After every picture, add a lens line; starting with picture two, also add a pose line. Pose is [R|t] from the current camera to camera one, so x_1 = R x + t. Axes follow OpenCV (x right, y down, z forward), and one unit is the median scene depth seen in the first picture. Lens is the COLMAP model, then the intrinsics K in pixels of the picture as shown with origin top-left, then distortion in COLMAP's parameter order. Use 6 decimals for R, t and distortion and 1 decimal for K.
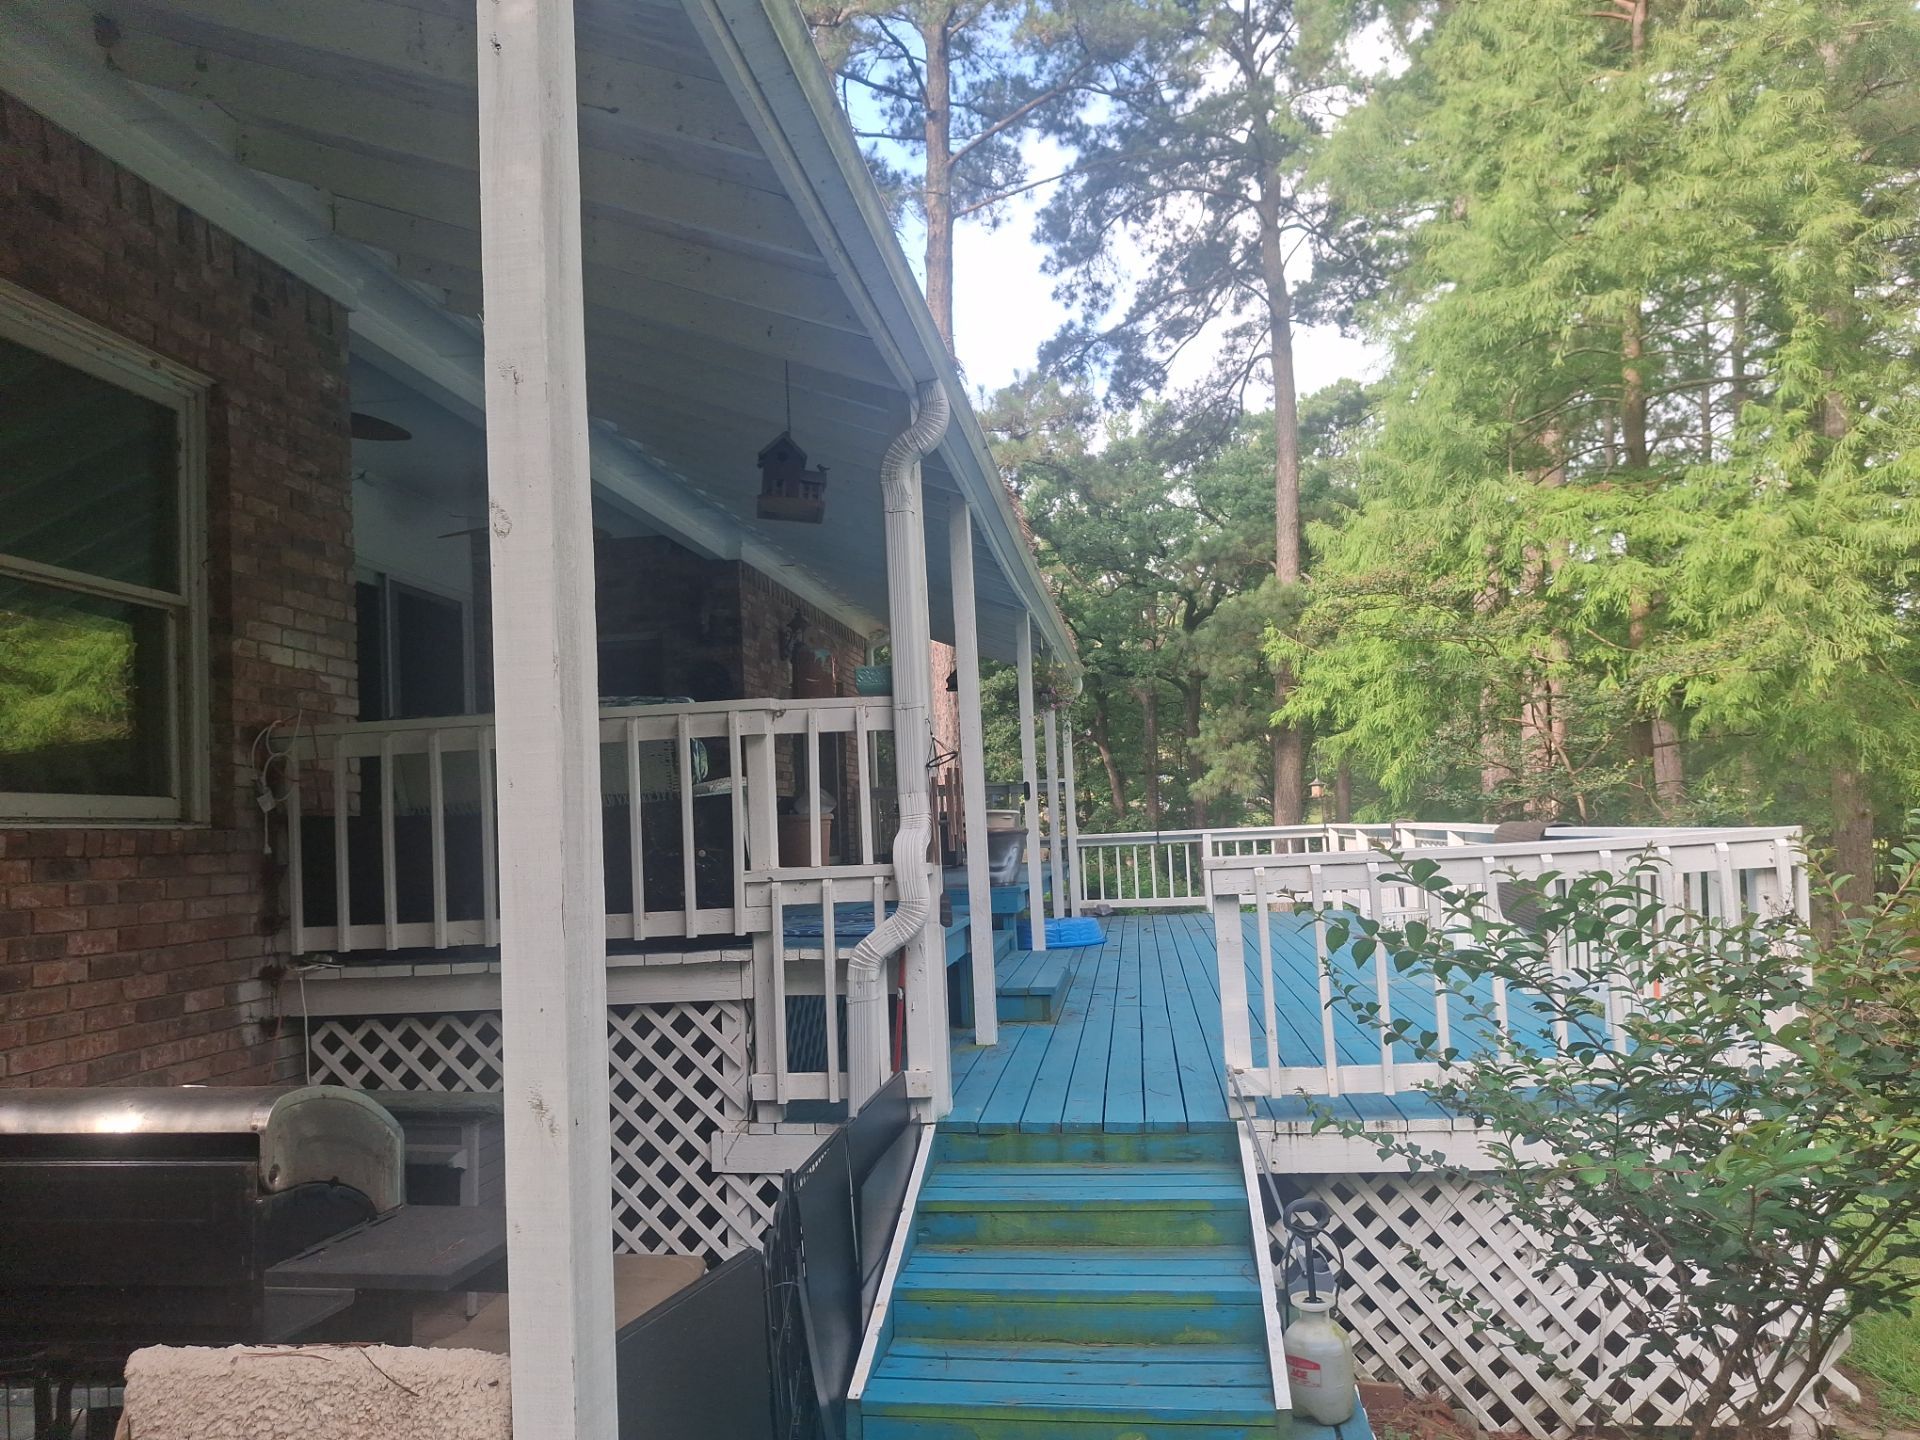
lens RADIAL K [[1416.5, 0, 960.0], [0, 1416.5, 720.0], [0, 0, 1]] dist [0.002366, -0.003224]
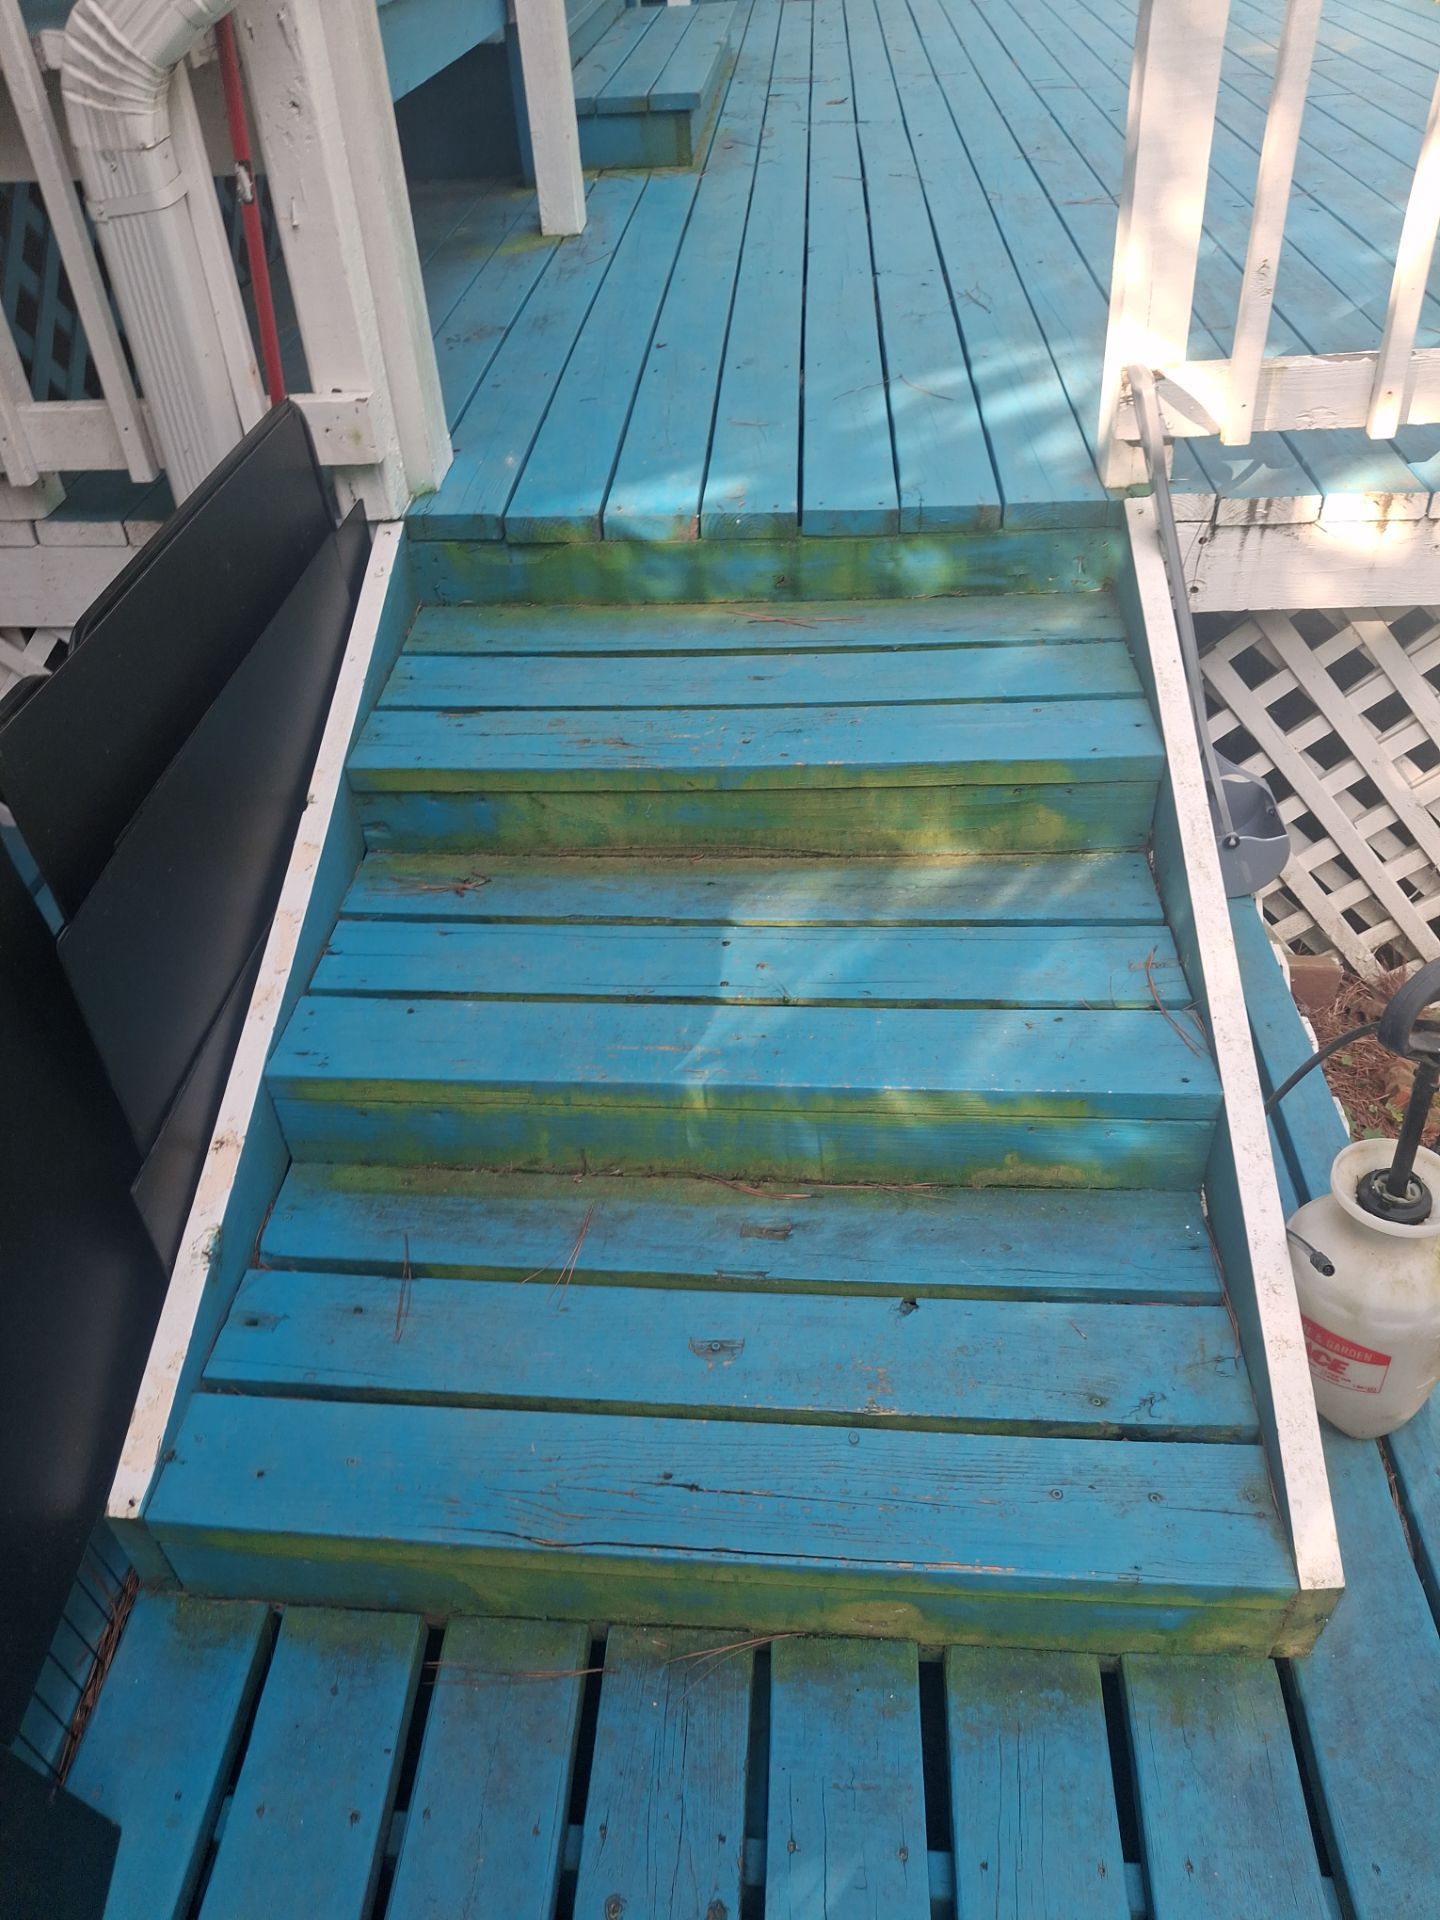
lens RADIAL K [[1416.5, 0, 697.8], [0, 1416.5, 961.4], [0, 0, 1]] dist [0.002366, -0.003224]
pose [[0.998210, -0.050920, 0.031375, 0.051793], [0.015199, 0.723313, 0.690353, 0.094643], [-0.057847, -0.688640, 0.722792, 0.623313]]
